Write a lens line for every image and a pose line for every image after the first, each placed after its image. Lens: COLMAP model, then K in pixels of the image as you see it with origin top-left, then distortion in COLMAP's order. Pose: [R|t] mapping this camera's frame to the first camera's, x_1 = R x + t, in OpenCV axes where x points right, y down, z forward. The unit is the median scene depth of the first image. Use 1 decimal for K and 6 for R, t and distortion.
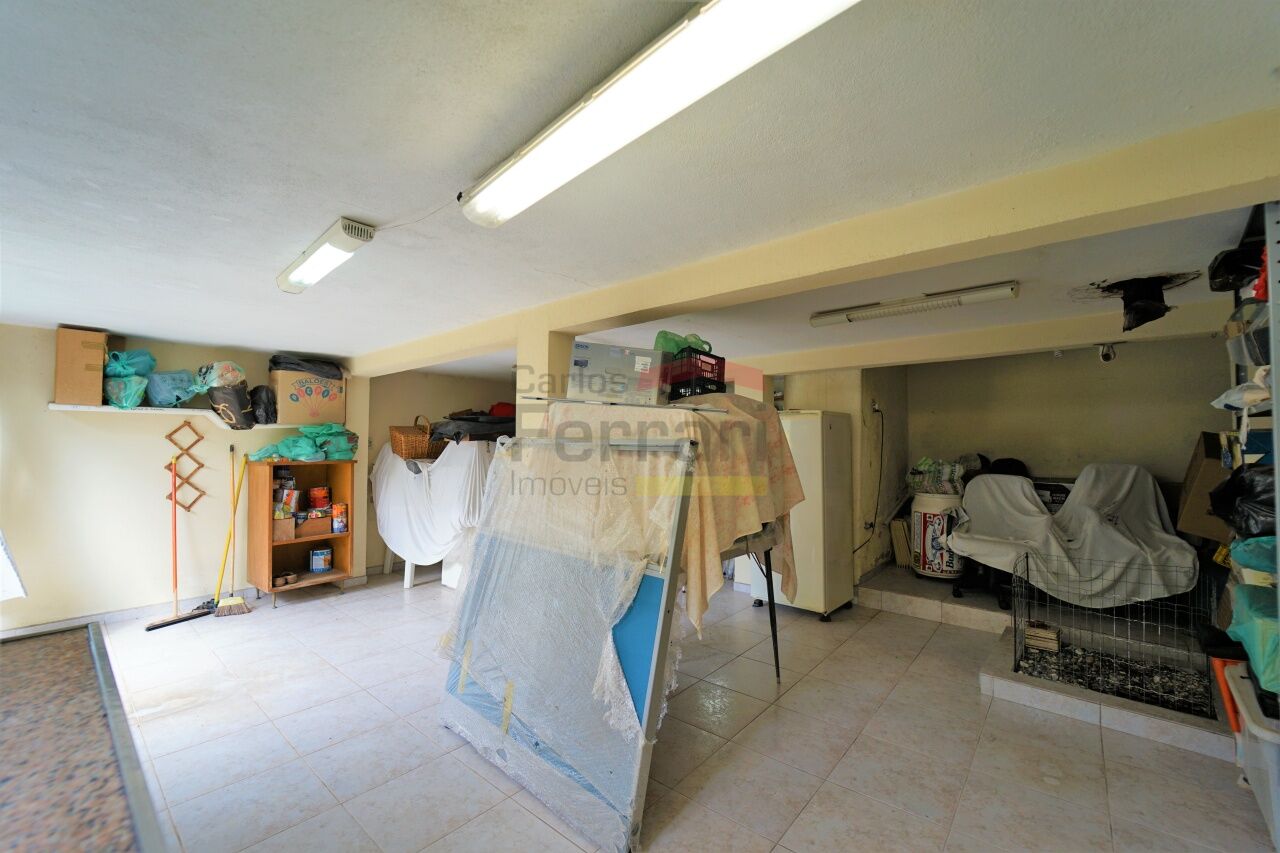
lens RADIAL K [[520.2, 0, 637.7], [0, 520.2, 432.6], [0, 0, 1]] dist [-0.015198, -0.000690]
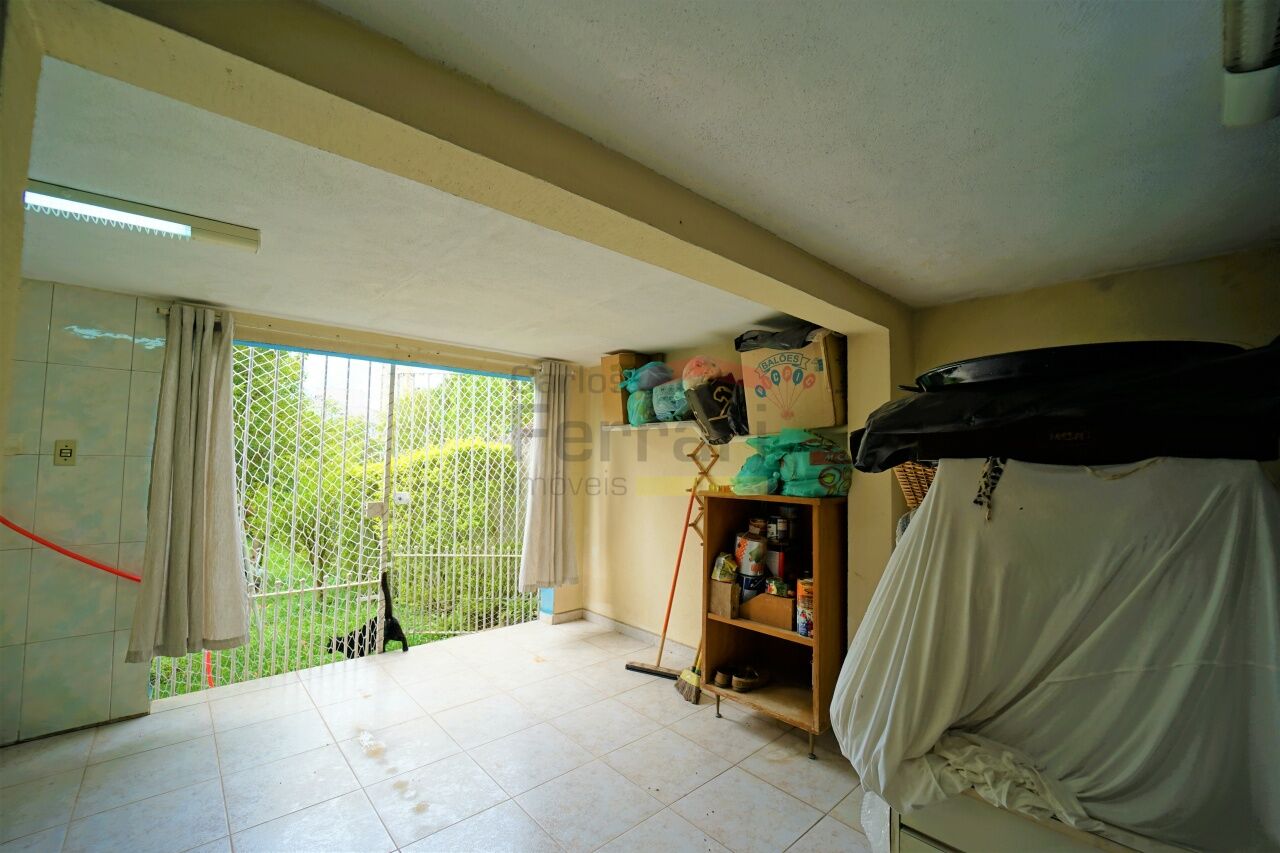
lens RADIAL K [[520.2, 0, 639.9], [0, 520.2, 425.1], [0, 0, 1]] dist [-0.015198, -0.000690]
pose [[-0.151664, -0.063058, -0.986419, -0.018643], [0.014539, 0.997713, -0.066016, 0.013962], [0.988325, -0.024353, -0.150400, 0.993978]]
